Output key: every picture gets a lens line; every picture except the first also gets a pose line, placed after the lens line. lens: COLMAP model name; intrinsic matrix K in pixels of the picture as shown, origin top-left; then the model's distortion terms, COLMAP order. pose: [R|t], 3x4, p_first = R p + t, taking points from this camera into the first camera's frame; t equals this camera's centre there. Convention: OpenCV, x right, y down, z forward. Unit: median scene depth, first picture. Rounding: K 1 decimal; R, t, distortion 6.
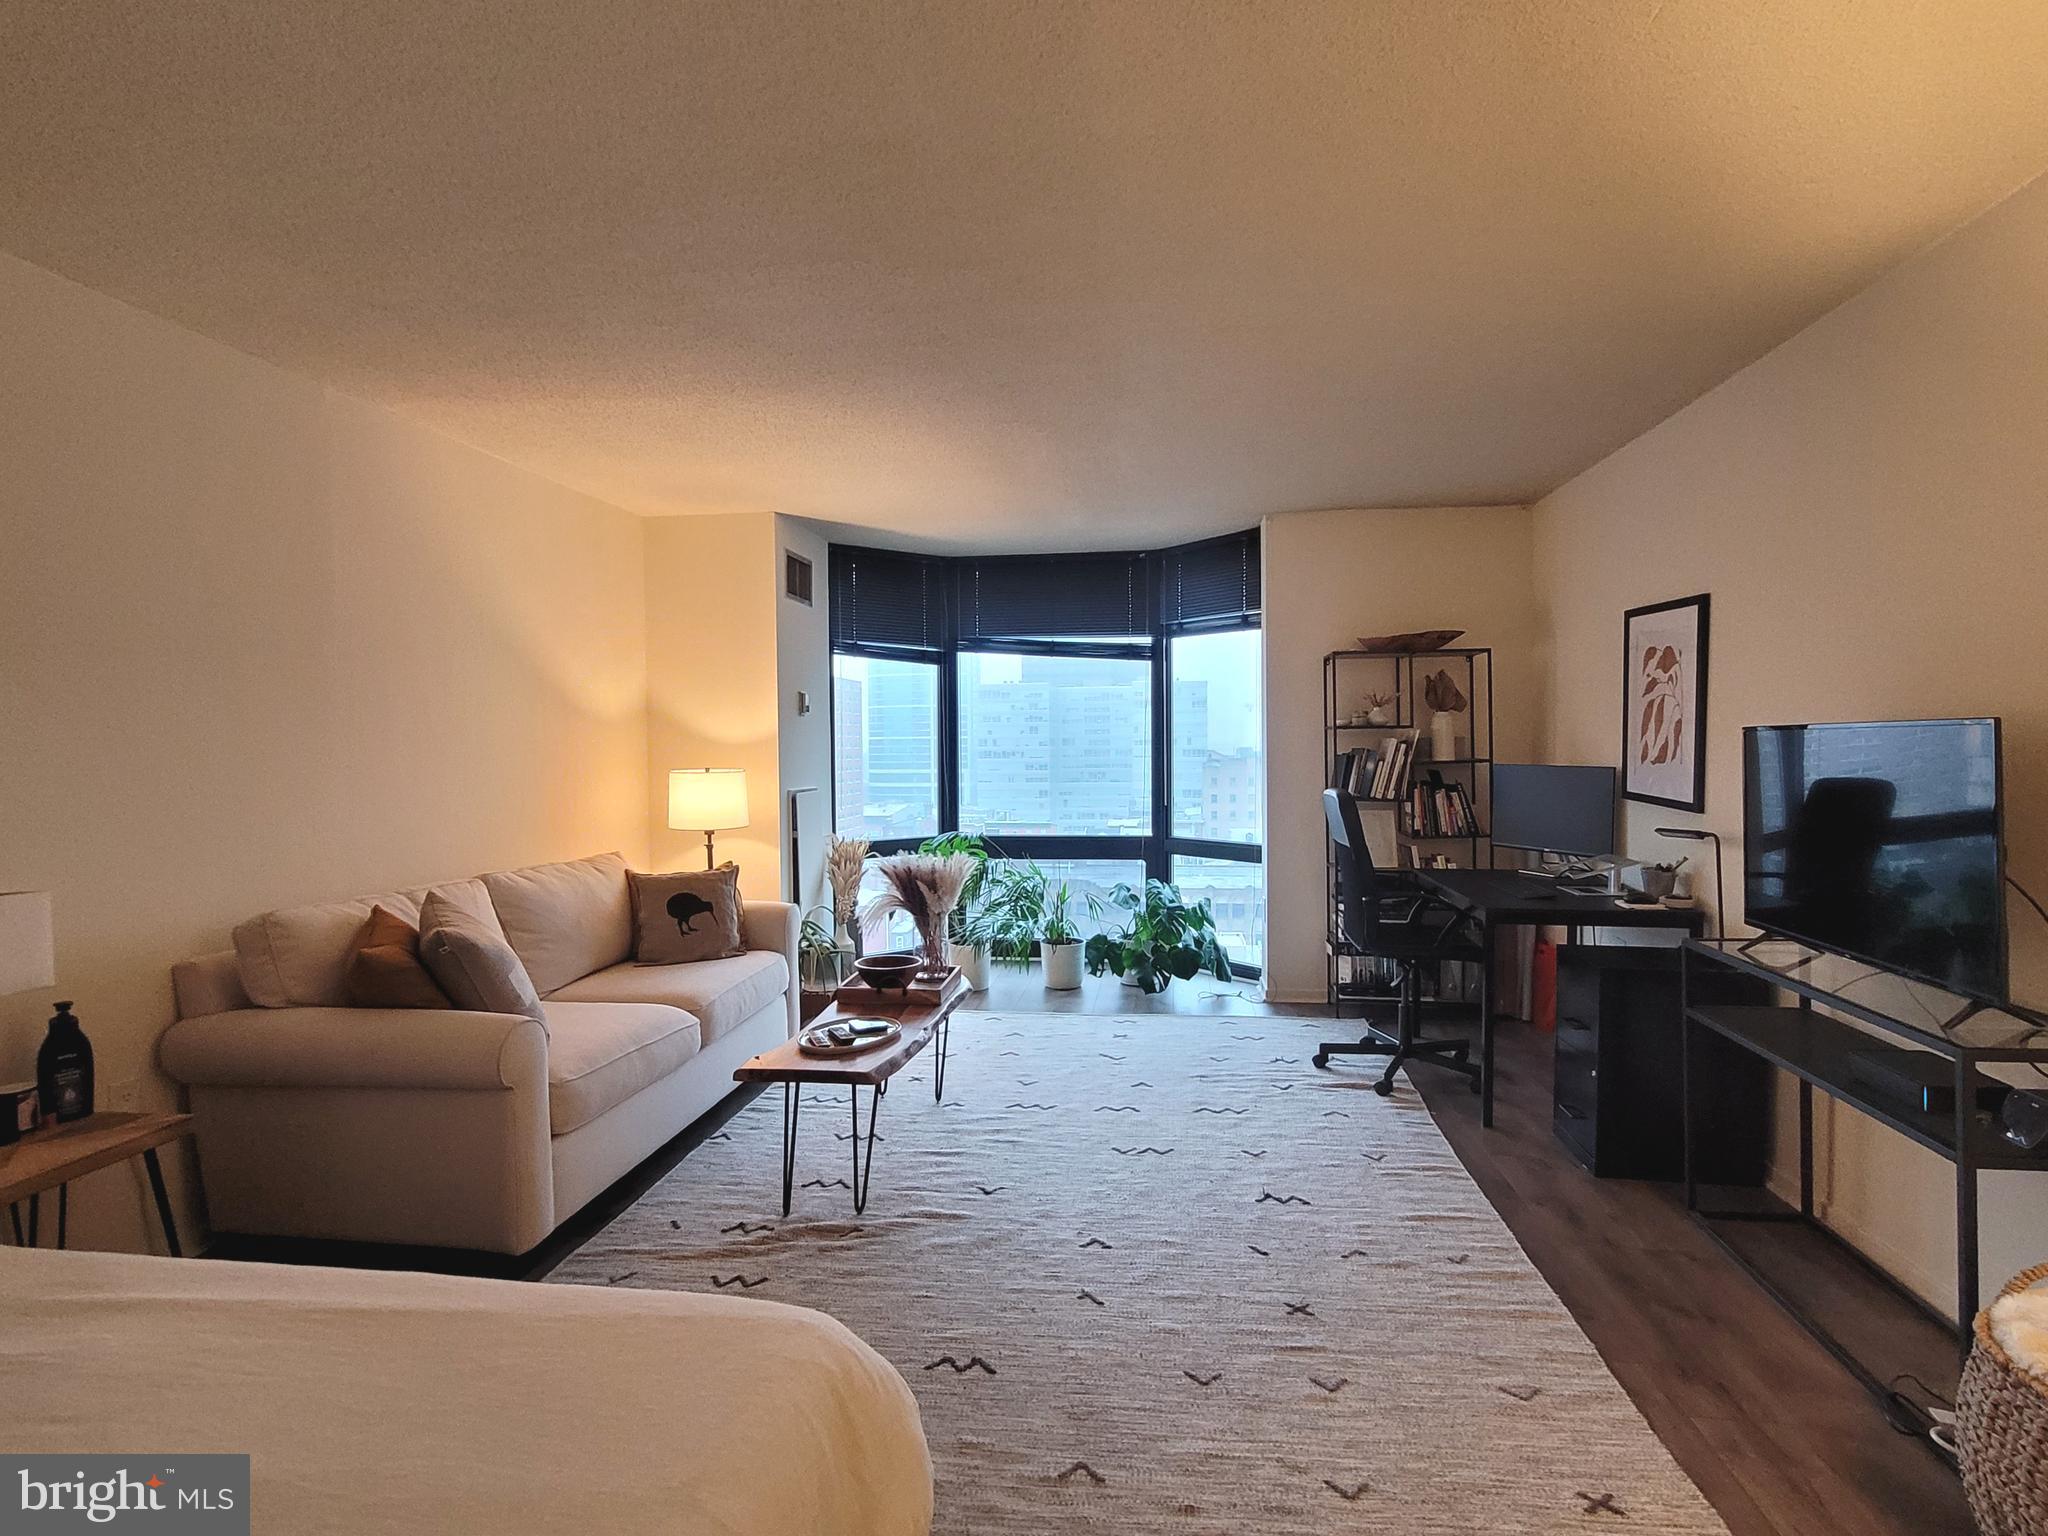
lens RADIAL K [[1047.6, 0, 1026.7], [0, 1047.6, 764.2], [0, 0, 1]] dist [-0.001543, 0.004210]
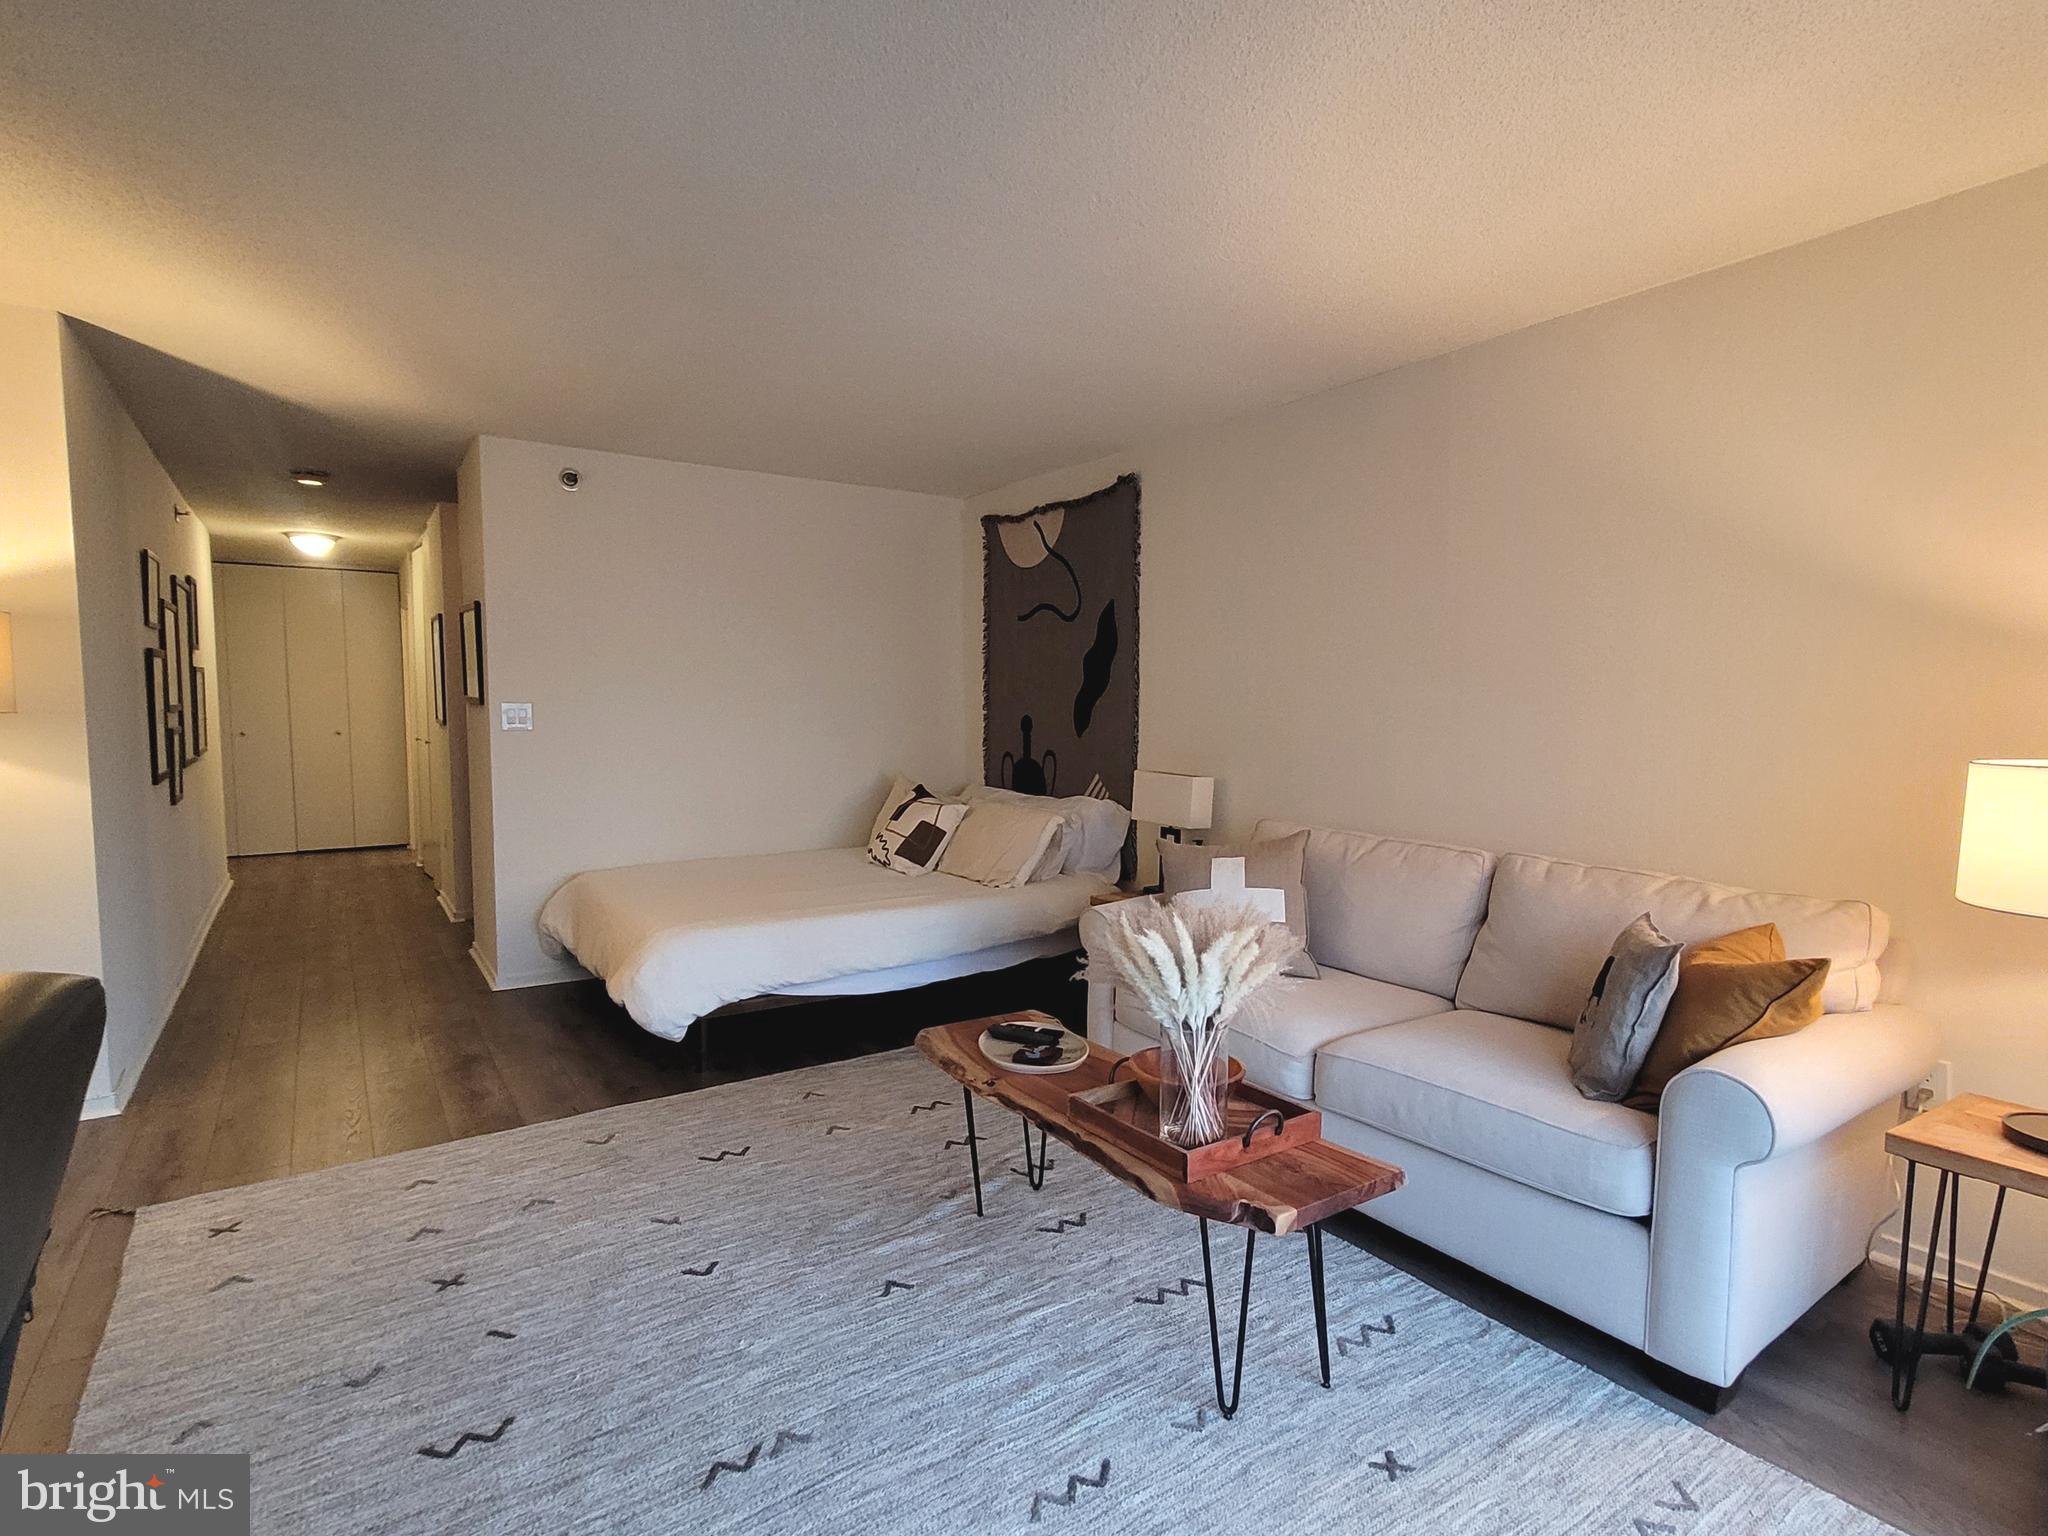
lens RADIAL K [[1047.6, 0, 1026.7], [0, 1047.6, 770.9], [0, 0, 1]] dist [-0.001543, 0.004210]
pose [[-0.745085, 0.049934, -0.665097, 0.298253], [-0.008040, 0.996449, 0.083818, -0.024198], [0.666921, 0.067799, -0.742038, 1.261696]]
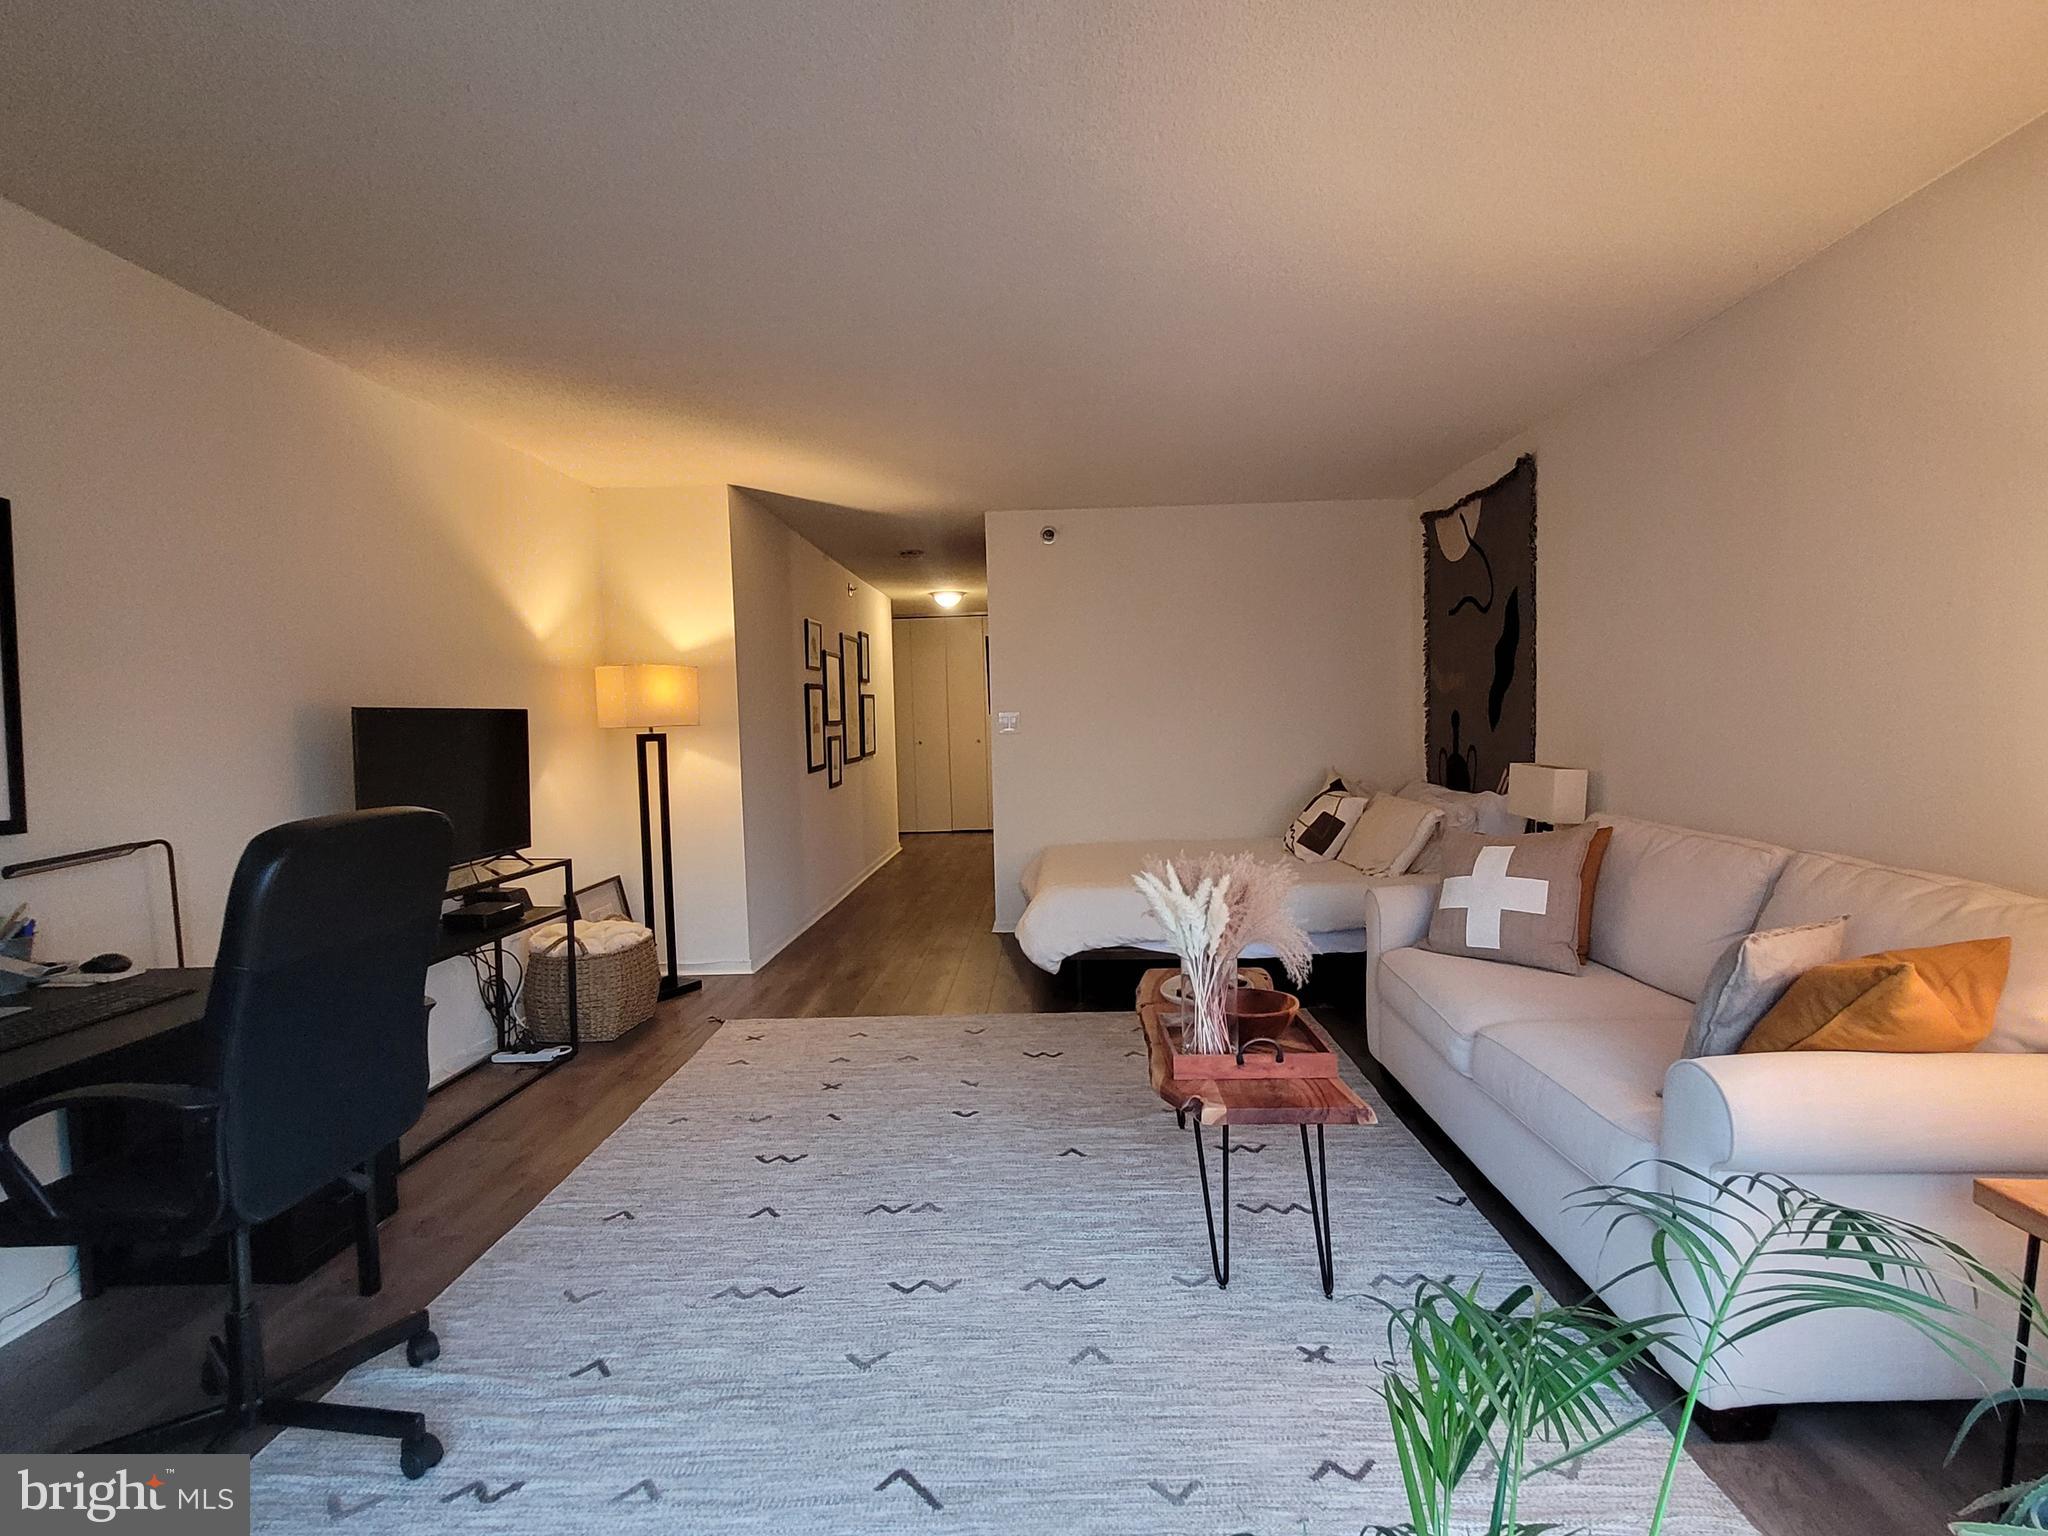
lens RADIAL K [[1047.6, 0, 1020.8], [0, 1047.6, 766.7], [0, 0, 1]] dist [-0.001543, 0.004210]
pose [[-0.993963, 0.040706, -0.101890, 0.076728], [0.034361, 0.997405, 0.063271, -0.013890], [0.104201, 0.059387, -0.992782, 1.533820]]
